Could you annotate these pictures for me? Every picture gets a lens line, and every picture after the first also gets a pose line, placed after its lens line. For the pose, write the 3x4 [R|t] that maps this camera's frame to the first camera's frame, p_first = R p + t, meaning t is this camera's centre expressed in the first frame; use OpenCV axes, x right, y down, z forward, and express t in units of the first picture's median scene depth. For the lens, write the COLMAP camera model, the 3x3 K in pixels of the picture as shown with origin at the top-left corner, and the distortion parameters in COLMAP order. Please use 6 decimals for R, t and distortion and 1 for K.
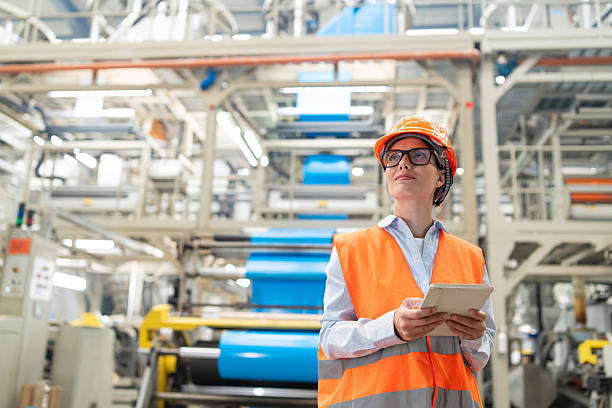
lens RADIAL K [[582.5, 0, 305.6], [0, 582.5, 205.0], [0, 0, 1]] dist [-0.004647, 0.000000]
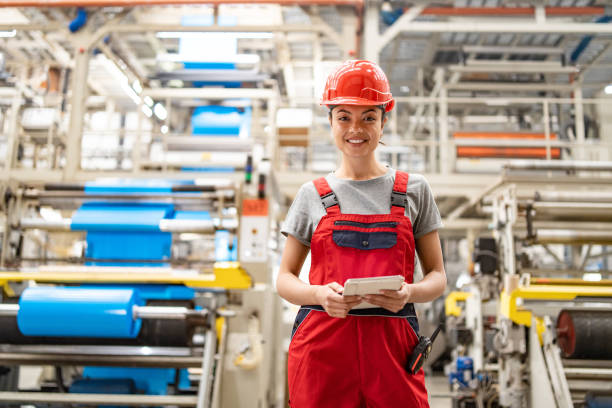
lens RADIAL K [[582.5, 0, 314.9], [0, 582.5, 202.8], [0, 0, 1]] dist [-0.004647, 0.000000]
pose [[0.996154, -0.000092, 0.087623, 0.125066], [-0.005396, 0.998037, 0.062392, 0.013779], [-0.087457, -0.062625, 0.994198, 0.028007]]
